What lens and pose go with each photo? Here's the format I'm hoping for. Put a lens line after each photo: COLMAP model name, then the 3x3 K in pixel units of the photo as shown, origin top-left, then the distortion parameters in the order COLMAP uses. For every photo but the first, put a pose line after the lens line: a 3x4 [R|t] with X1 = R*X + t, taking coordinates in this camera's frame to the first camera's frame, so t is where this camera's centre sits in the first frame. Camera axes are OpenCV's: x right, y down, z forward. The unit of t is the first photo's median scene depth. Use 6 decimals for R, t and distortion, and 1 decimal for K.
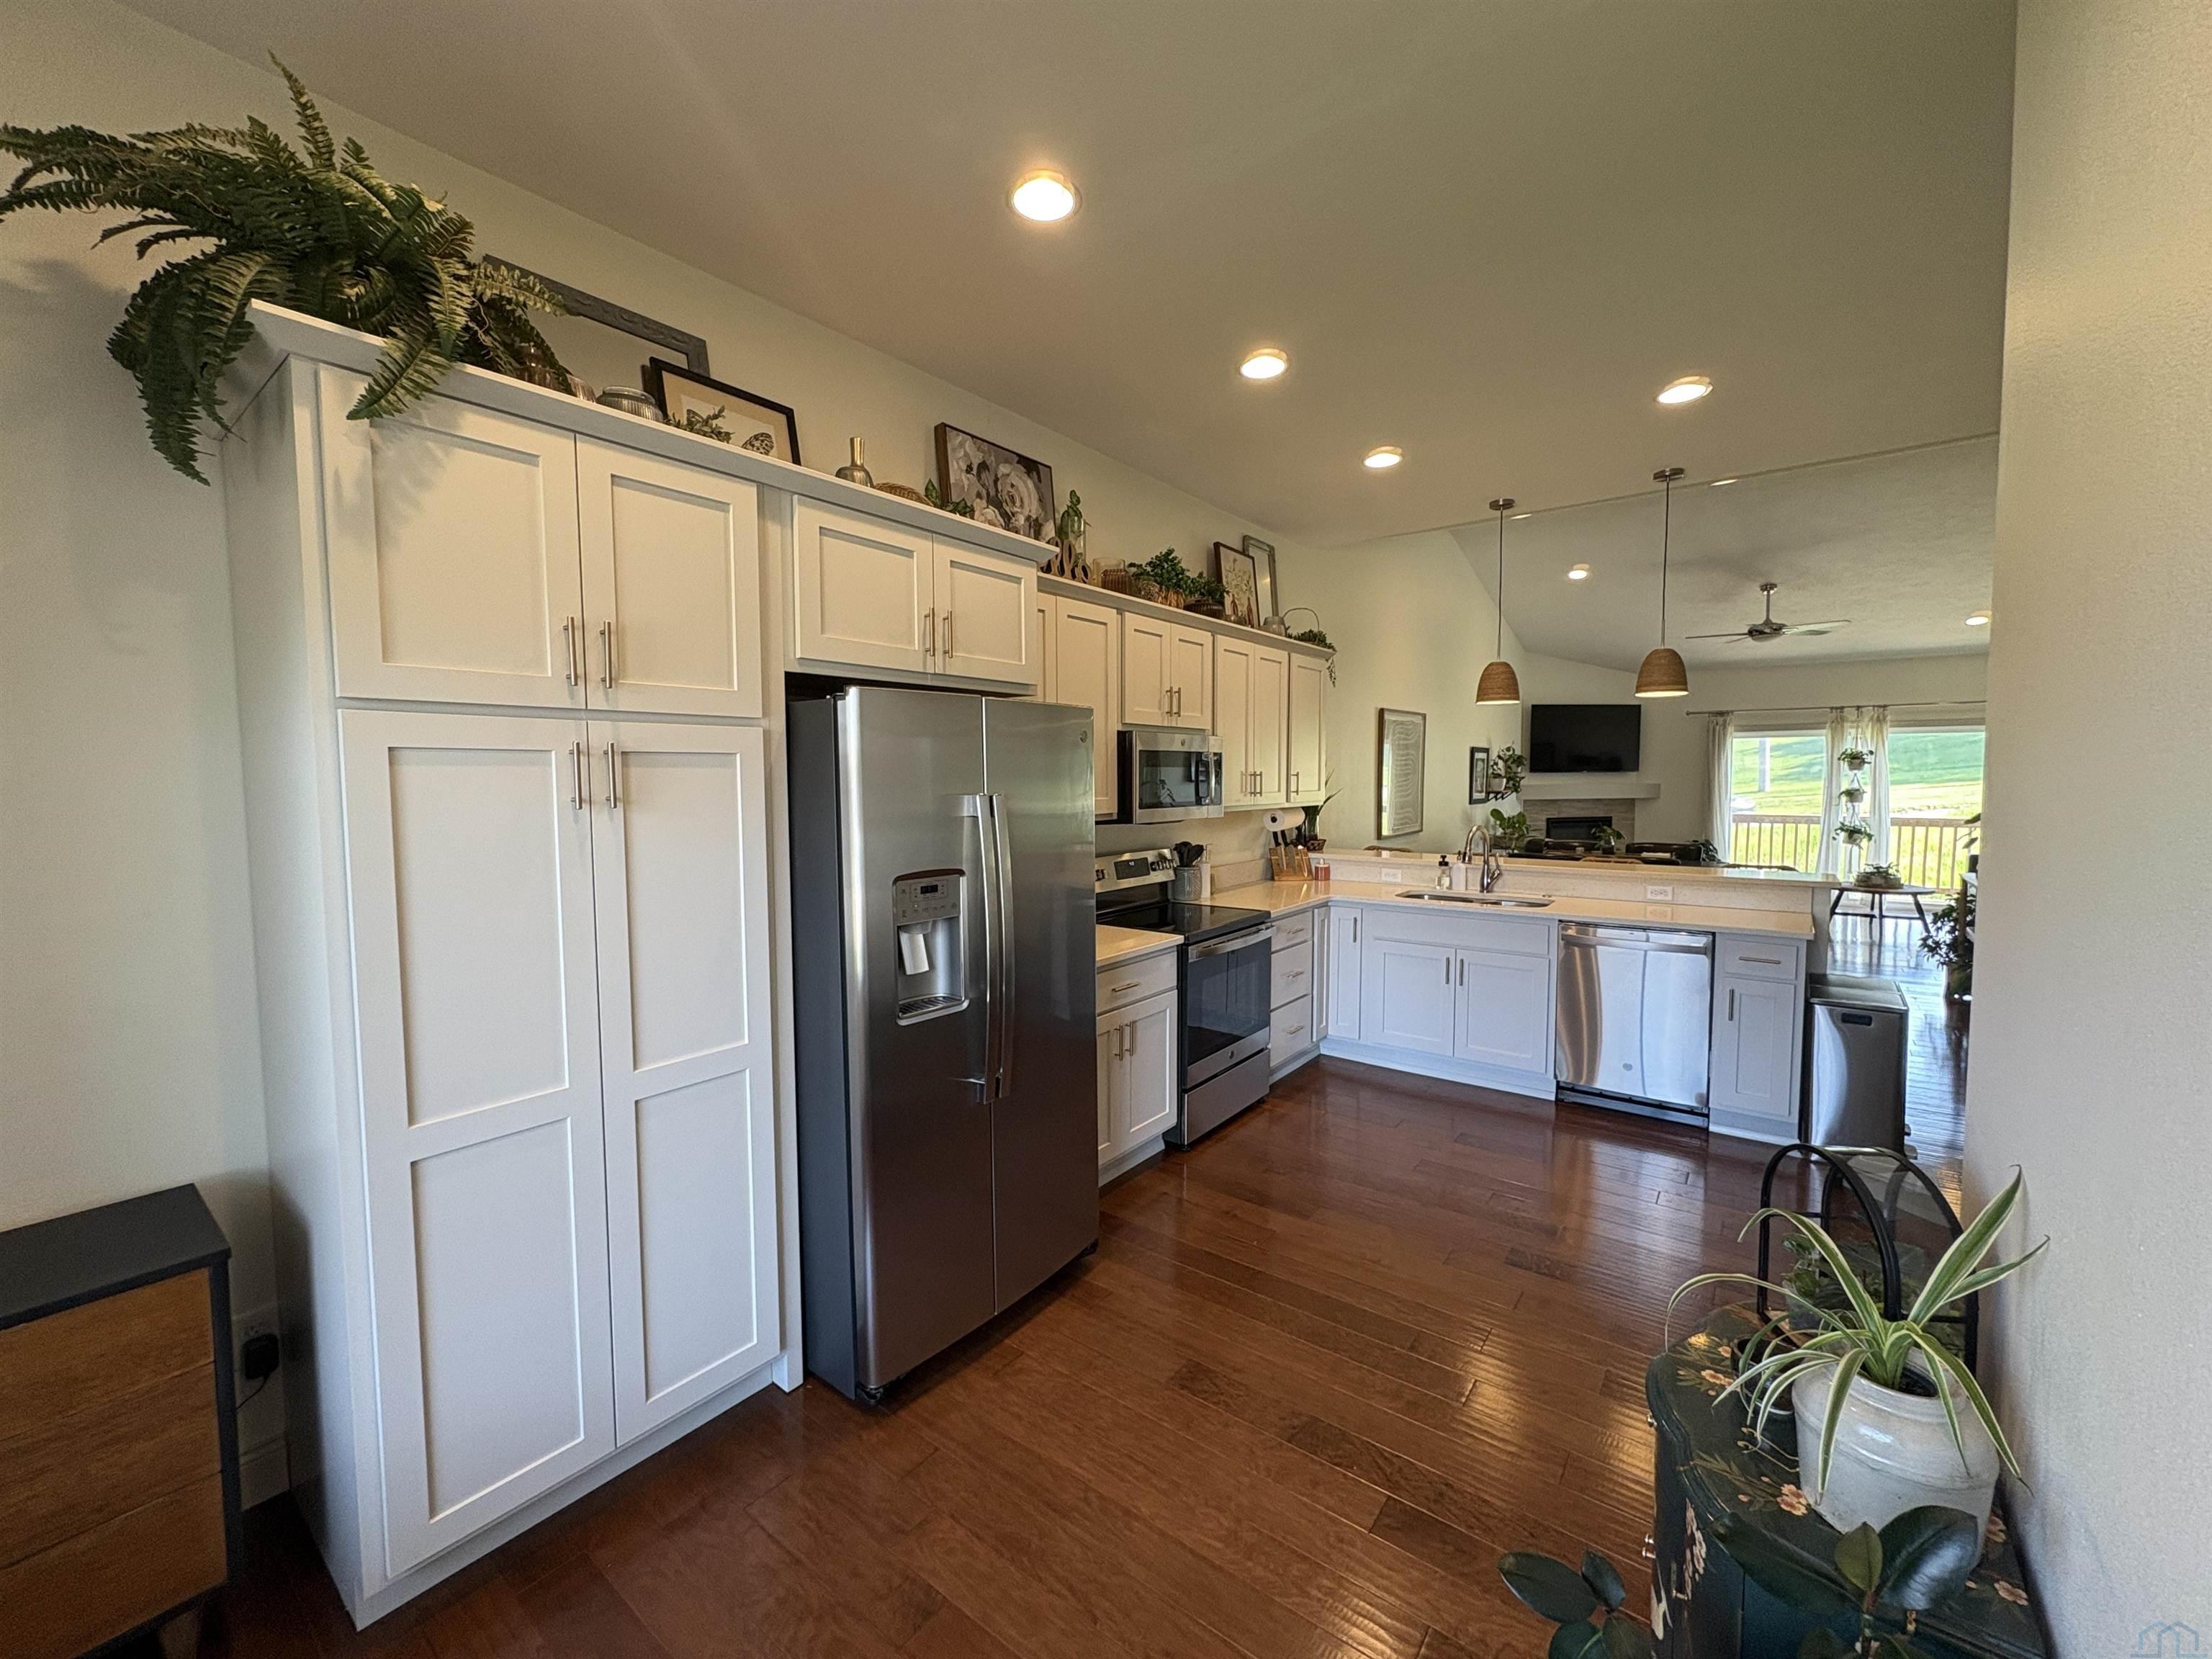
lens RADIAL K [[882.0, 0, 1106.0], [0, 882.0, 829.5], [0, 0, 1]] dist [0.001464, -0.000466]
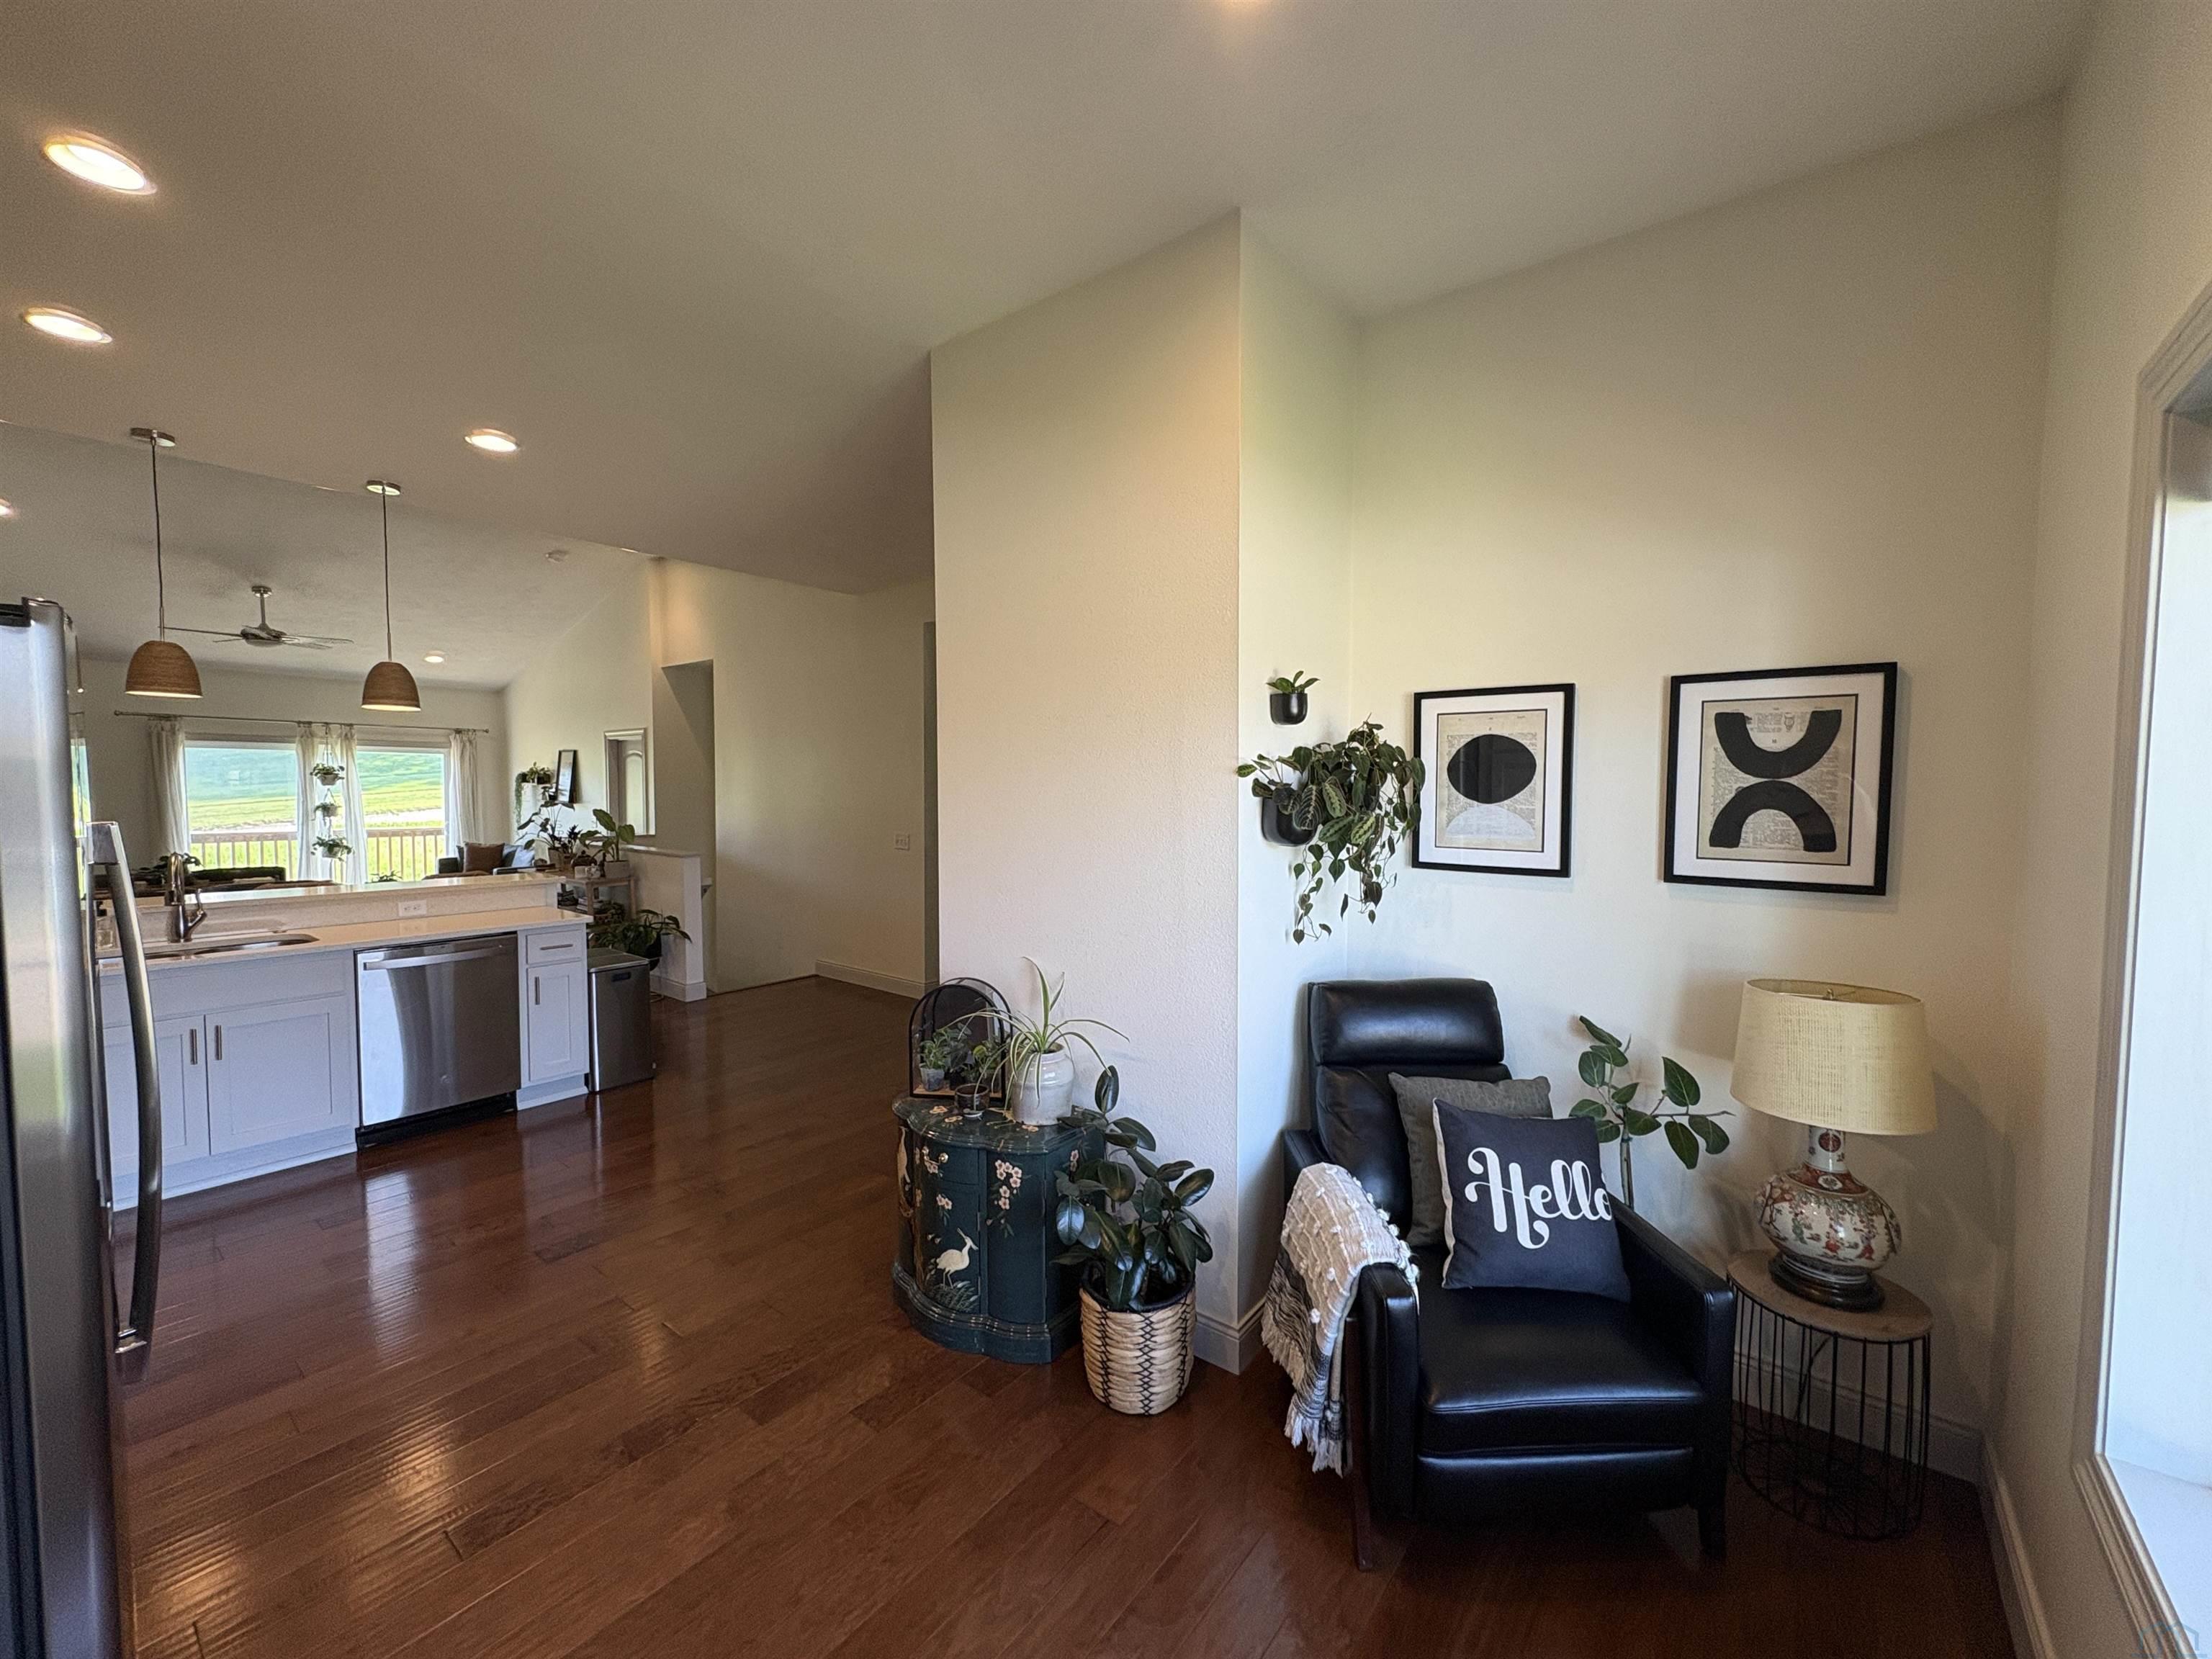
lens RADIAL K [[883.8, 0, 1106.0], [0, 883.8, 829.5], [0, 0, 1]] dist [0.000308, -0.000242]
pose [[0.015350, -0.039523, 0.999101, -0.323130], [0.056175, 0.997674, 0.038604, -0.010328], [-0.998303, 0.055532, 0.017535, 0.175765]]
